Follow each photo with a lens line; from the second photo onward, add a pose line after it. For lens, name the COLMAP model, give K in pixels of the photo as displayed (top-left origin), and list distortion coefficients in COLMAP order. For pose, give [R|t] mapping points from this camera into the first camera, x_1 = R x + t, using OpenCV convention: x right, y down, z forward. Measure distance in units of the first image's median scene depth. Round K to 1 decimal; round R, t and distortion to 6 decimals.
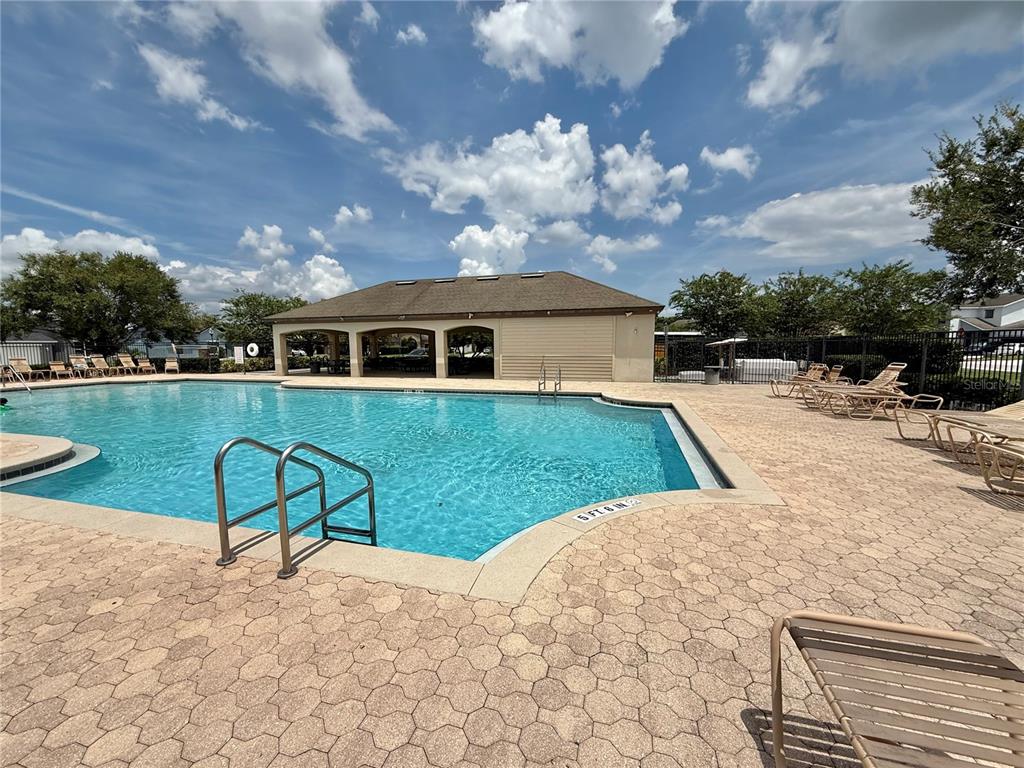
lens RADIAL K [[404.8, 0, 515.8], [0, 404.8, 381.2], [0, 0, 1]] dist [0.003778, 0.000560]
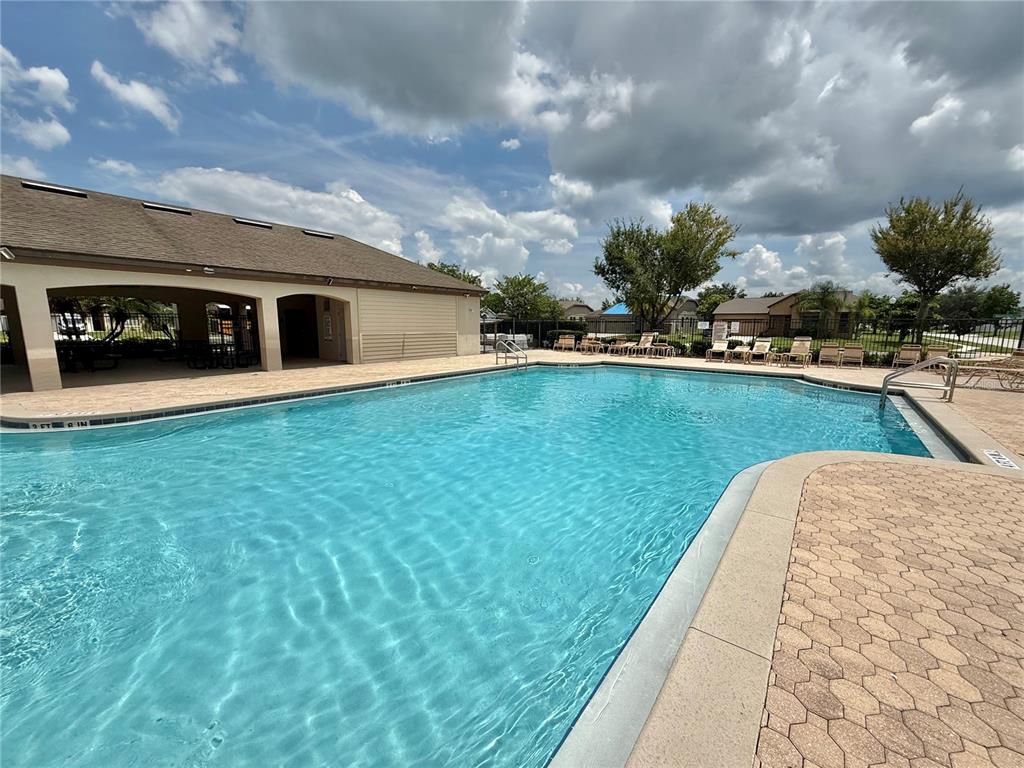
lens RADIAL K [[404.8, 0, 510.6], [0, 404.8, 381.7], [0, 0, 1]] dist [0.003778, 0.000560]
pose [[0.381352, -0.127070, 0.915655, -0.627317], [0.080881, 0.991296, 0.103881, -0.025617], [-0.920885, 0.034444, 0.388310, 0.366537]]
